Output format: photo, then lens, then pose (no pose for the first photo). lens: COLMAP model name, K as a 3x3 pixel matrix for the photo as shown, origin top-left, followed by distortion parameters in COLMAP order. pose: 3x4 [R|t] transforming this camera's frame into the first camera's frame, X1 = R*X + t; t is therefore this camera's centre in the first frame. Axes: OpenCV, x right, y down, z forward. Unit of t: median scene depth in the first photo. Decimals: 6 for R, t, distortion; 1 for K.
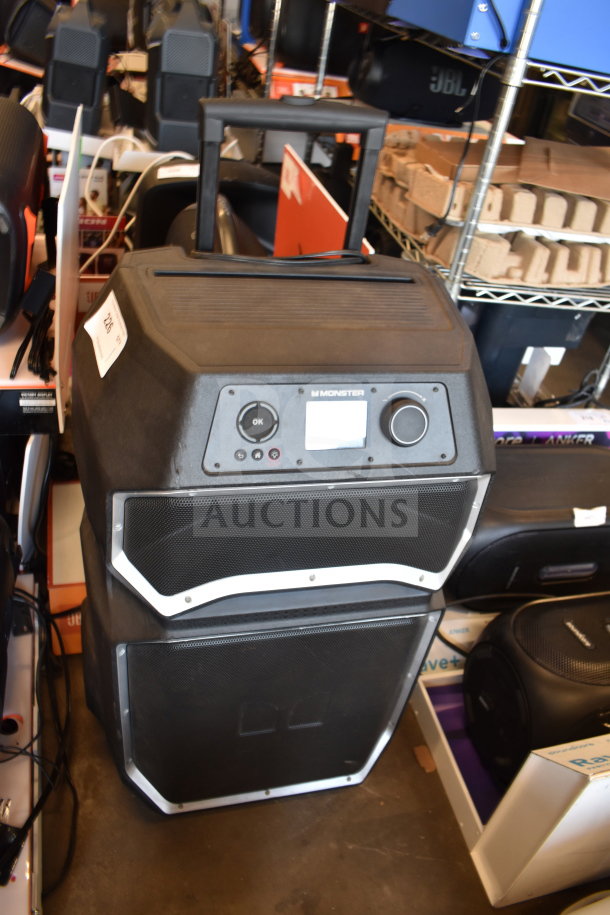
lens RADIAL K [[681.1, 0, 305.0], [0, 681.1, 457.5], [0, 0, 1]] dist [-0.091605, -0.004166]
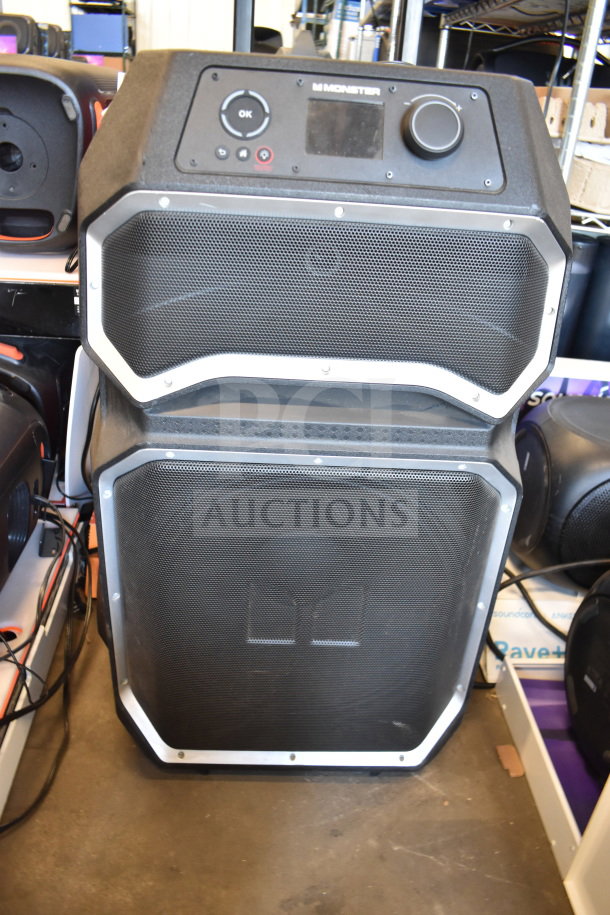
lens RADIAL K [[681.1, 0, 305.0], [0, 681.1, 457.5], [0, 0, 1]] dist [-0.091605, -0.004166]
pose [[0.978090, 0.030389, -0.205953, 0.107213], [-0.067357, 0.982270, -0.174951, 0.293261], [0.196985, 0.184990, 0.962796, 0.182364]]
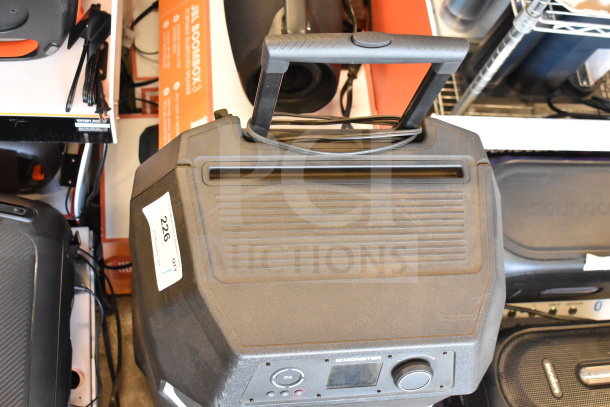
lens RADIAL K [[698.0, 0, 305.0], [0, 698.0, 203.5], [0, 0, 1]] dist [-0.070675, 0.019691]
pose [[0.989107, 0.144932, -0.025737, -0.030920], [-0.118408, 0.887258, 0.445817, -0.517424], [0.087449, -0.437913, 0.894754, 0.020467]]
